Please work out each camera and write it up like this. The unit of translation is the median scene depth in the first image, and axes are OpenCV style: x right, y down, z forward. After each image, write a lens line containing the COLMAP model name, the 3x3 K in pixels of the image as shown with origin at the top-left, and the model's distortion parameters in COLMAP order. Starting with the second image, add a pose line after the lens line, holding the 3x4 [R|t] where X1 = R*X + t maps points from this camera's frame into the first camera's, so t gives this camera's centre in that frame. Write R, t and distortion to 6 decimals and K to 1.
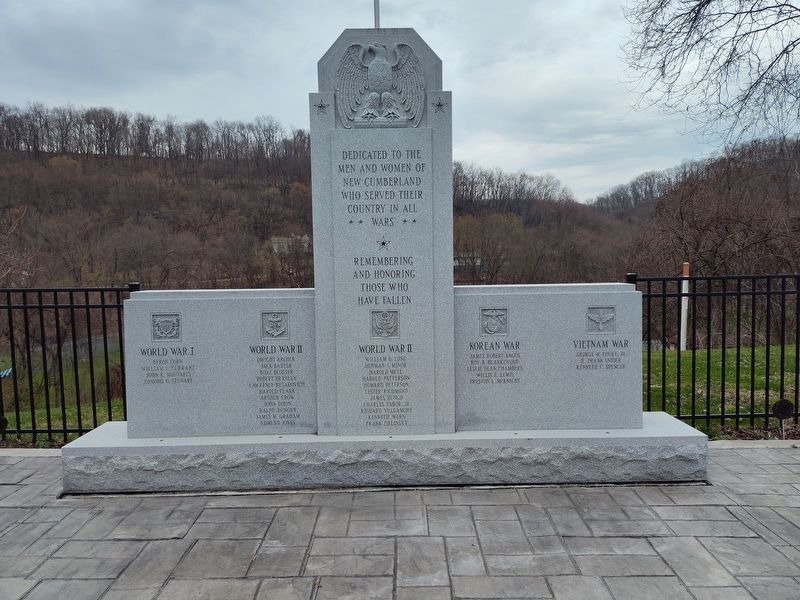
lens RADIAL K [[534.2, 0, 400.0], [0, 534.2, 300.0], [0, 0, 1]] dist [0.000215, -0.001277]
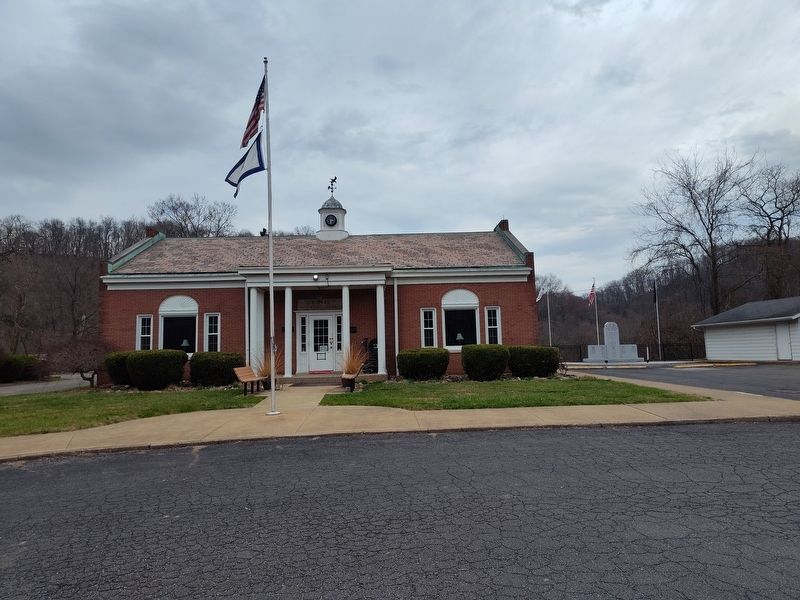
lens RADIAL K [[534.3, 0, 404.1], [0, 534.3, 287.6], [0, 0, 1]] dist [0.041874, 0.000562]
pose [[0.999868, -0.006865, 0.014749, -0.057498], [0.009576, 0.981254, -0.192479, 0.011703], [-0.013151, 0.192594, 0.981190, -0.129027]]
